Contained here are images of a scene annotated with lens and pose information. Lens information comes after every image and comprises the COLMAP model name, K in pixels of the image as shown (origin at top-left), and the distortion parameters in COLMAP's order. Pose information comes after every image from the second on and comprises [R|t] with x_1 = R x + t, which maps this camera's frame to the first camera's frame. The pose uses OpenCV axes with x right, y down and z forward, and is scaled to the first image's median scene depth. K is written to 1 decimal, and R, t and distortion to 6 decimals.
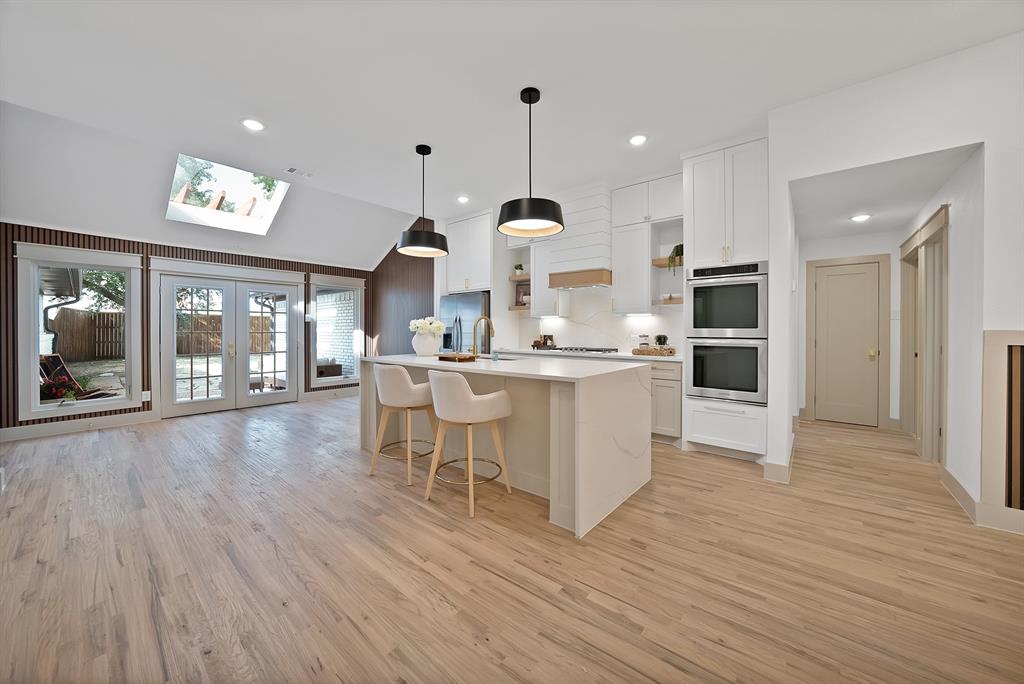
lens RADIAL K [[377.5, 0, 501.9], [0, 377.5, 332.2], [0, 0, 1]] dist [-0.015456, 0.004357]
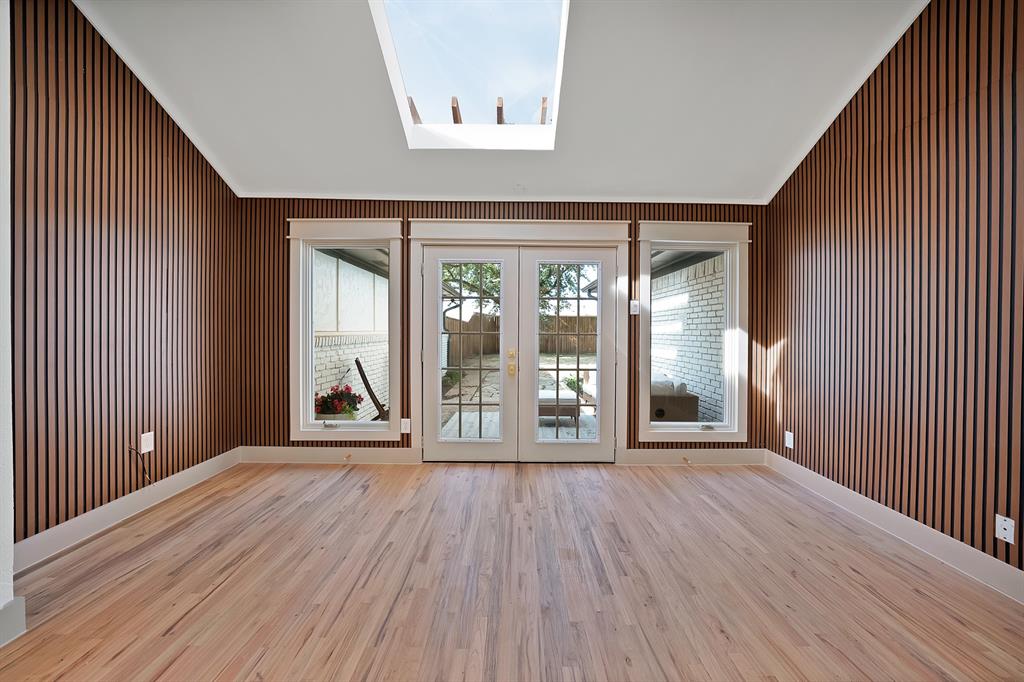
lens RADIAL K [[377.5, 0, 513.6], [0, 377.5, 331.5], [0, 0, 1]] dist [-0.015456, 0.004357]
pose [[0.665707, 0.001333, -0.746212, -0.284200], [-0.007446, 0.999960, -0.004857, 0.001115], [0.746176, 0.008790, 0.665690, 0.631399]]
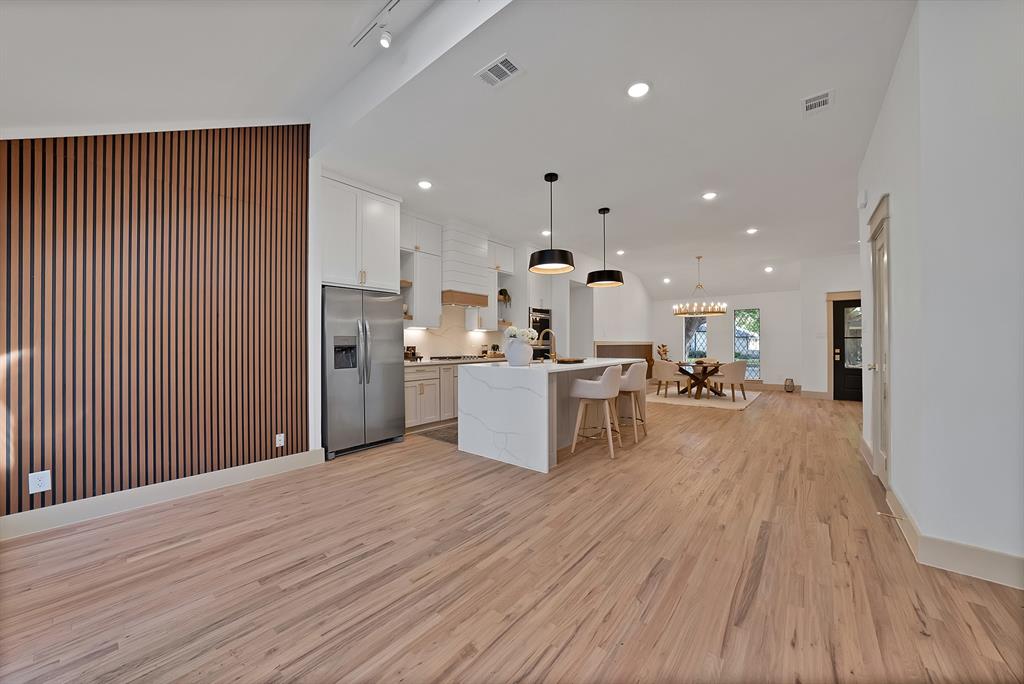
lens RADIAL K [[377.5, 0, 517.1], [0, 377.5, 342.4], [0, 0, 1]] dist [-0.015456, 0.004357]
pose [[-0.068597, 0.004768, 0.997633, -0.877034], [0.008323, 0.999957, -0.004207, 0.004494], [-0.997610, 0.008014, -0.068634, 0.791877]]
